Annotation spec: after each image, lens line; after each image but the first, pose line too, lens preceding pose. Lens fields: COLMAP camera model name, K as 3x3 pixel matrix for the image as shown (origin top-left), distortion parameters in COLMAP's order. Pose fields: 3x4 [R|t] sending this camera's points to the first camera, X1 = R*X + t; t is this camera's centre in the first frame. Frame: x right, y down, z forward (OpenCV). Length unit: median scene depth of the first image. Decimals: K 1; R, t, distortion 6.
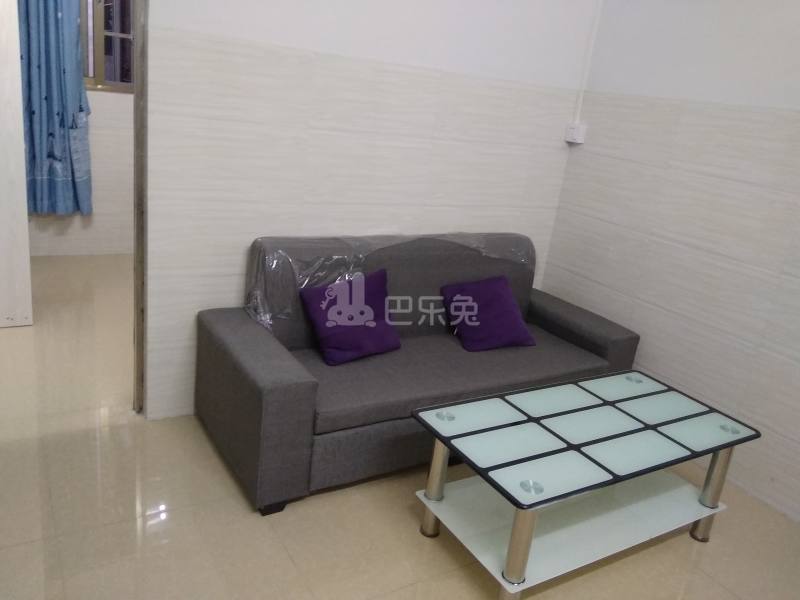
lens RADIAL K [[641.3, 0, 400.0], [0, 641.3, 300.0], [0, 0, 1]] dist [0.004831, 0.000595]
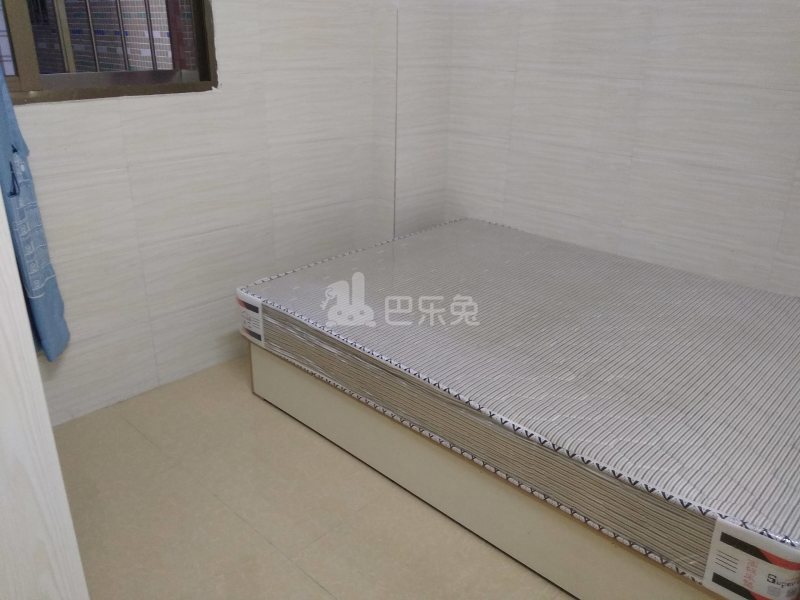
lens RADIAL K [[641.3, 0, 400.0], [0, 641.3, 300.0], [0, 0, 1]] dist [0.004831, 0.000595]
pose [[0.960763, -0.195596, 0.196662, -0.341028], [0.173113, 0.976832, 0.125818, -0.199626], [-0.216716, -0.086836, 0.972365, 0.477729]]
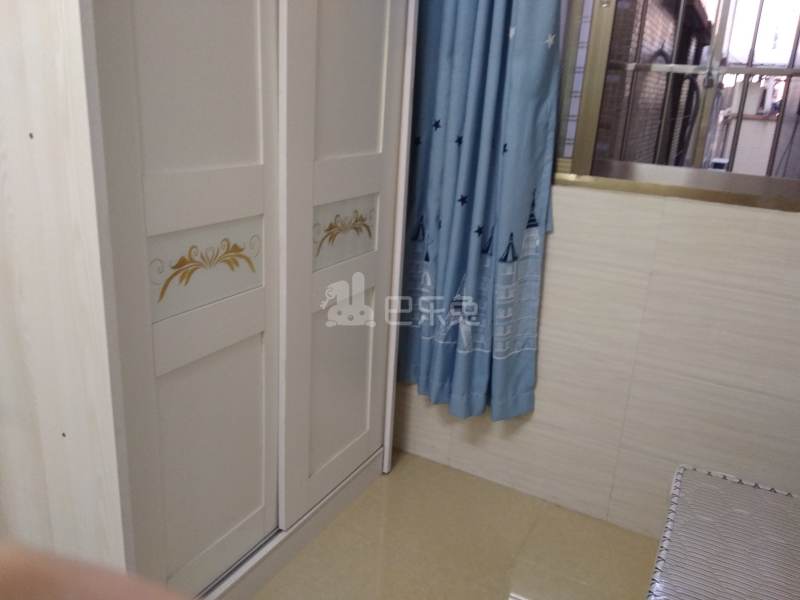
lens RADIAL K [[641.3, 0, 400.0], [0, 641.3, 300.0], [0, 0, 1]] dist [0.004831, 0.000595]
pose [[0.508205, 0.179101, -0.842408, -0.129163], [-0.264326, 0.963366, 0.045355, -0.235247], [0.819671, 0.199621, 0.536928, 0.666448]]
